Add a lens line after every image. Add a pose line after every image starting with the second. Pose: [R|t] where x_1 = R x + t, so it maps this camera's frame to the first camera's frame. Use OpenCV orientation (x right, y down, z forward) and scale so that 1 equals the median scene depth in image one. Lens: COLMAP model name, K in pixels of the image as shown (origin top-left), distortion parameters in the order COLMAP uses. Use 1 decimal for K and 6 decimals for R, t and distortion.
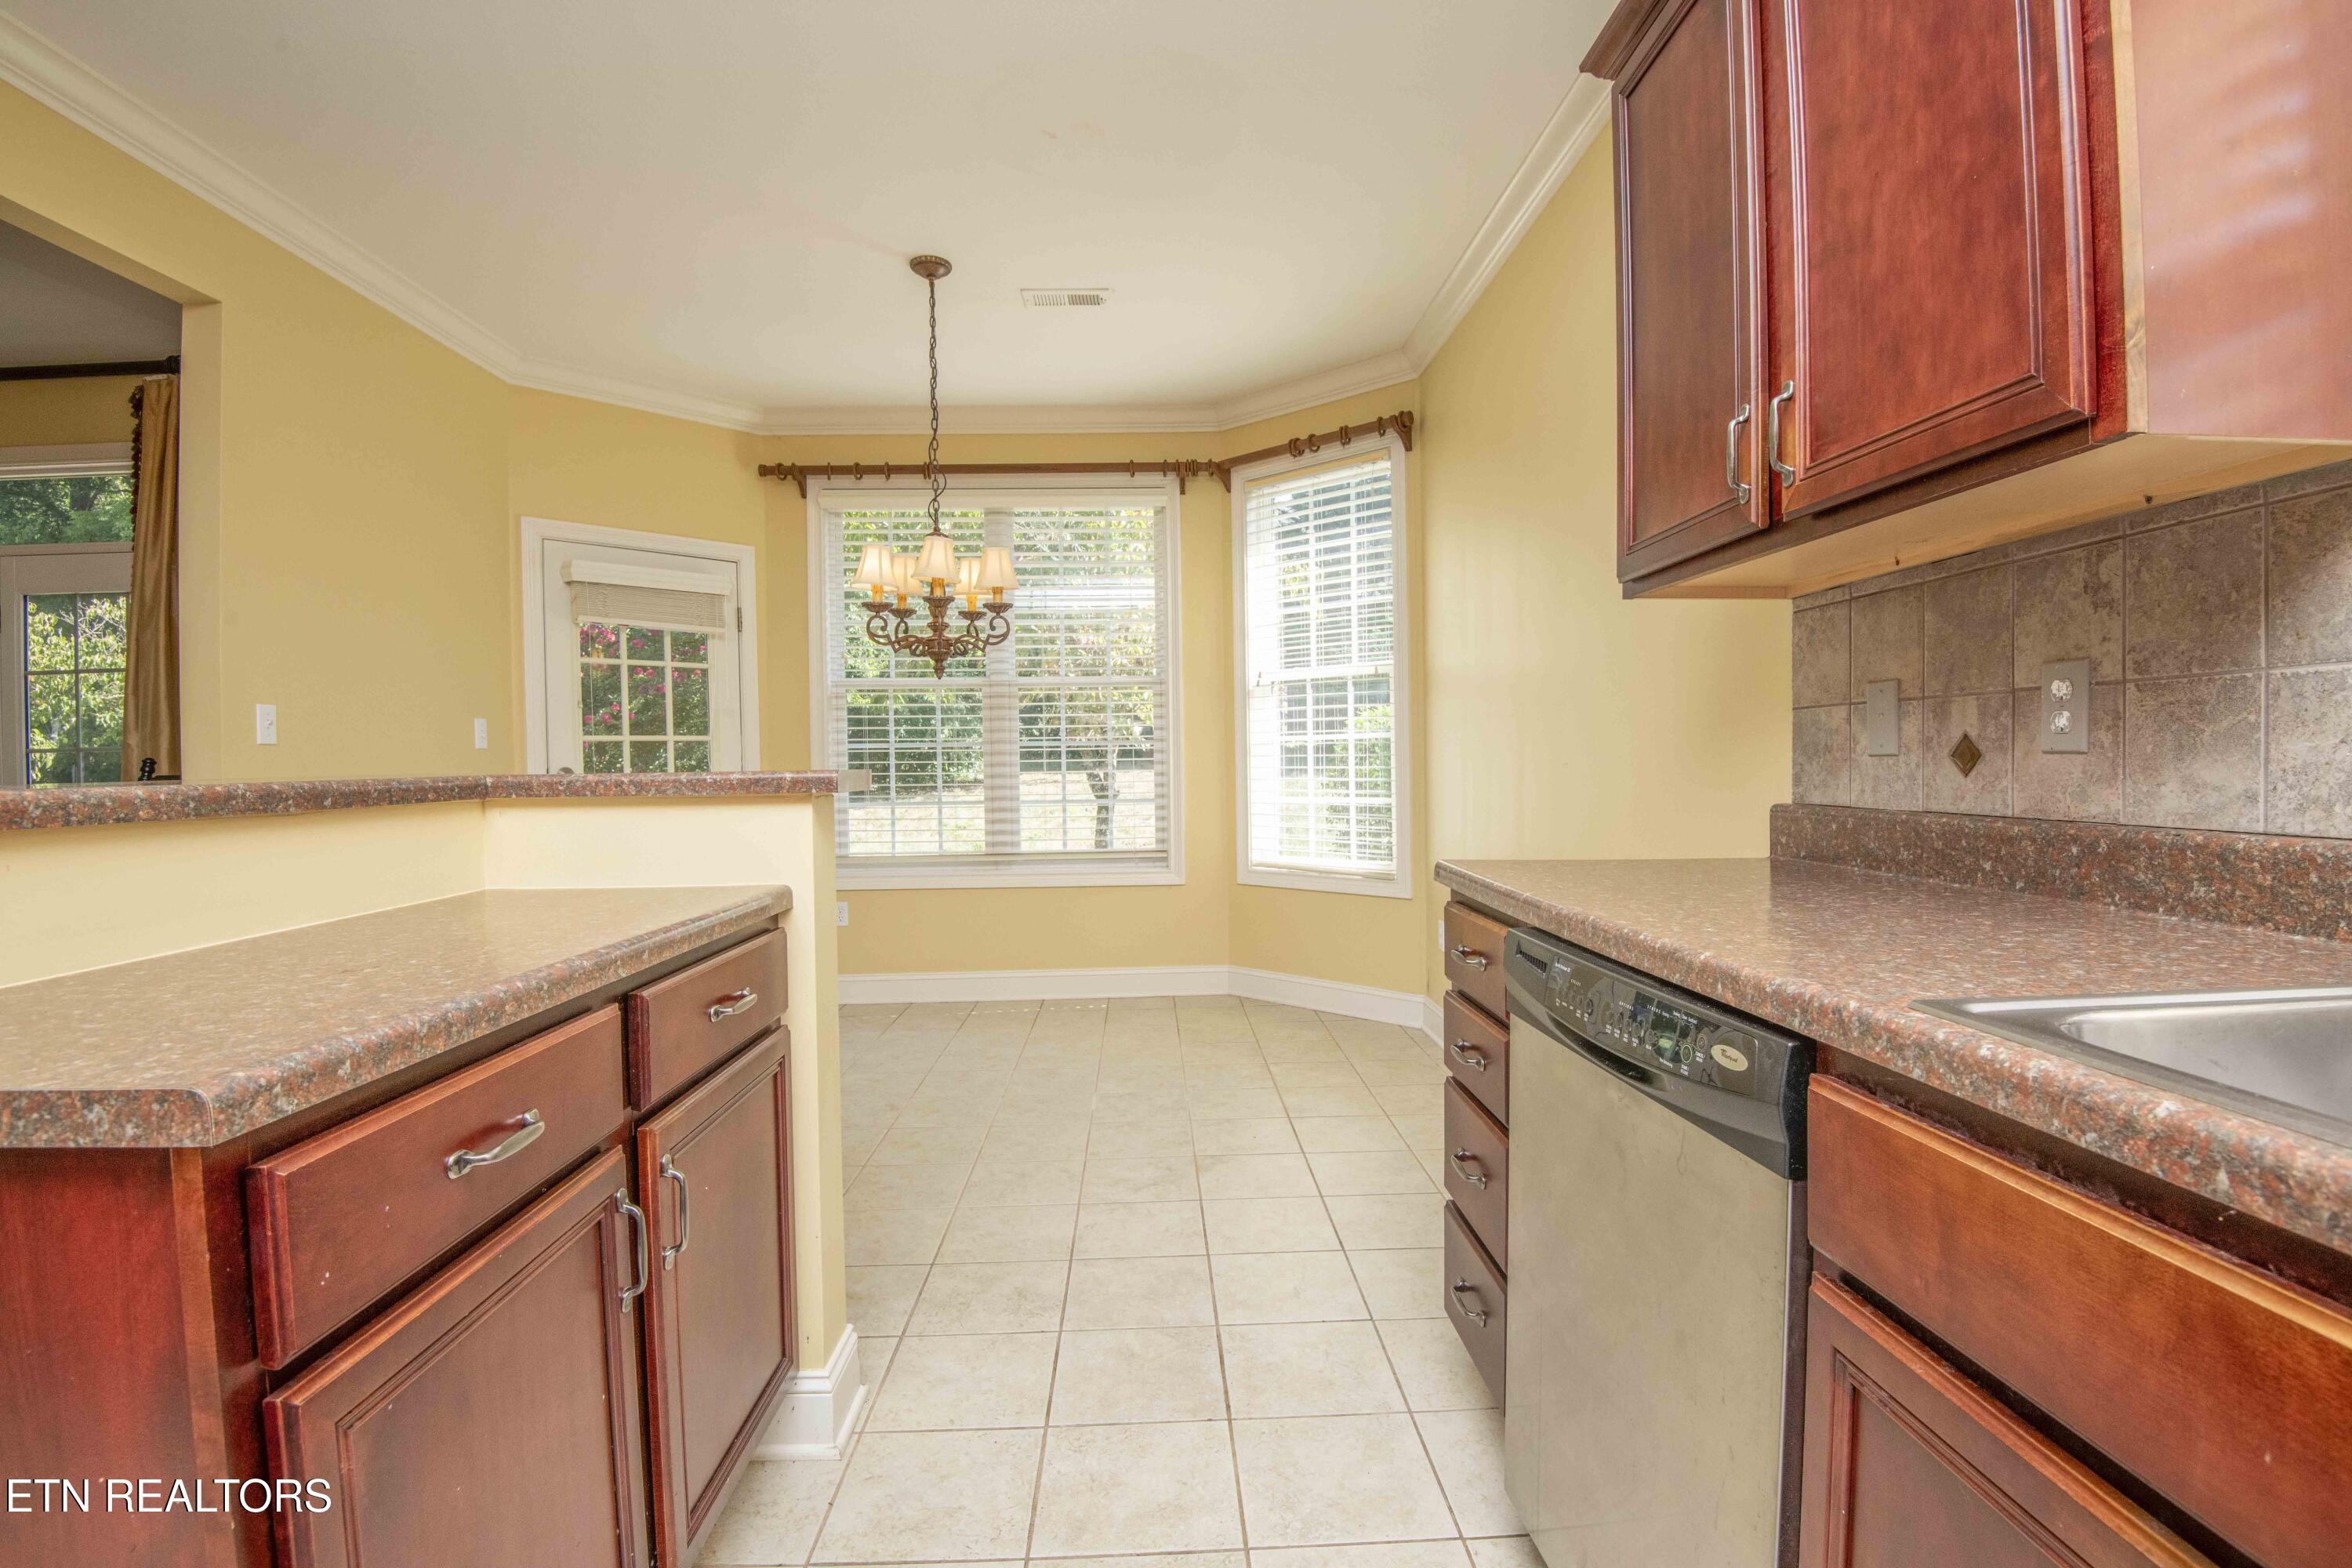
lens RADIAL K [[1088.4, 0, 1175.1], [0, 1088.4, 785.5], [0, 0, 1]] dist [-0.018573, -0.013547]
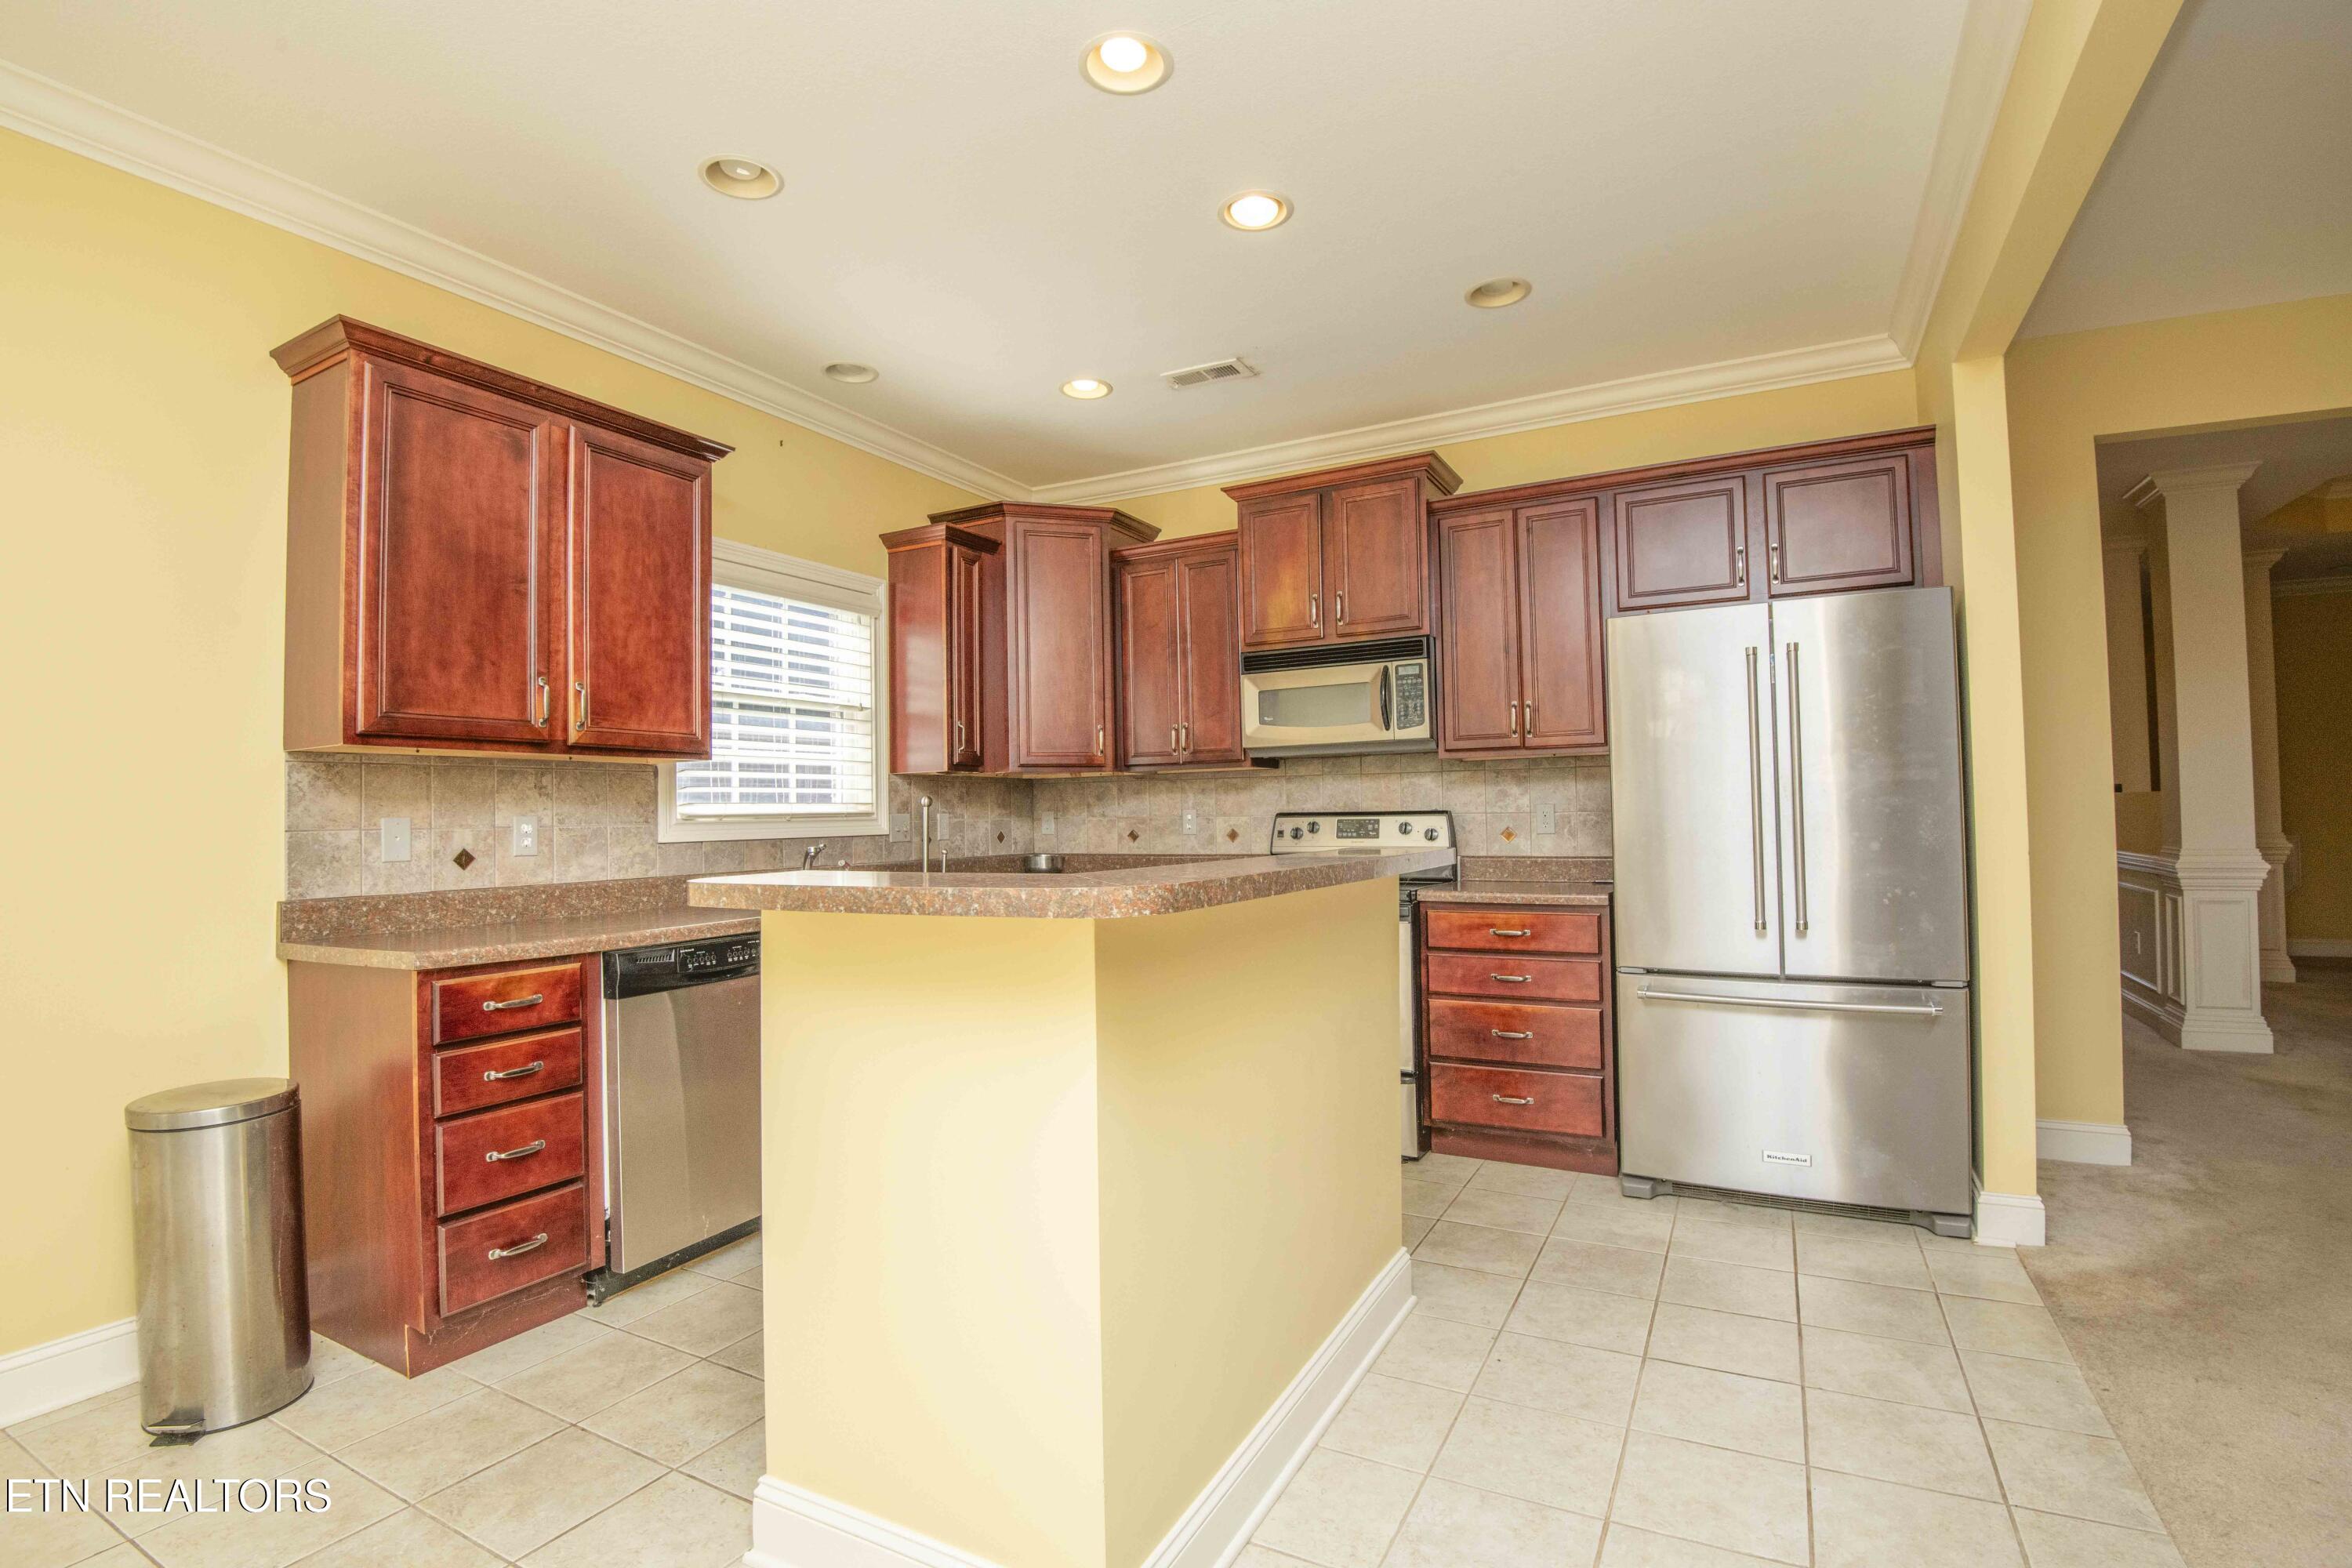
lens RADIAL K [[1088.4, 0, 1176.7], [0, 1088.4, 774.7], [0, 0, 1]] dist [-0.018573, -0.013547]
pose [[-0.861716, 0.048941, 0.505025, -1.082827], [0.041935, 0.998802, -0.025239, -0.061337], [-0.505655, -0.000571, -0.862736, 1.594906]]
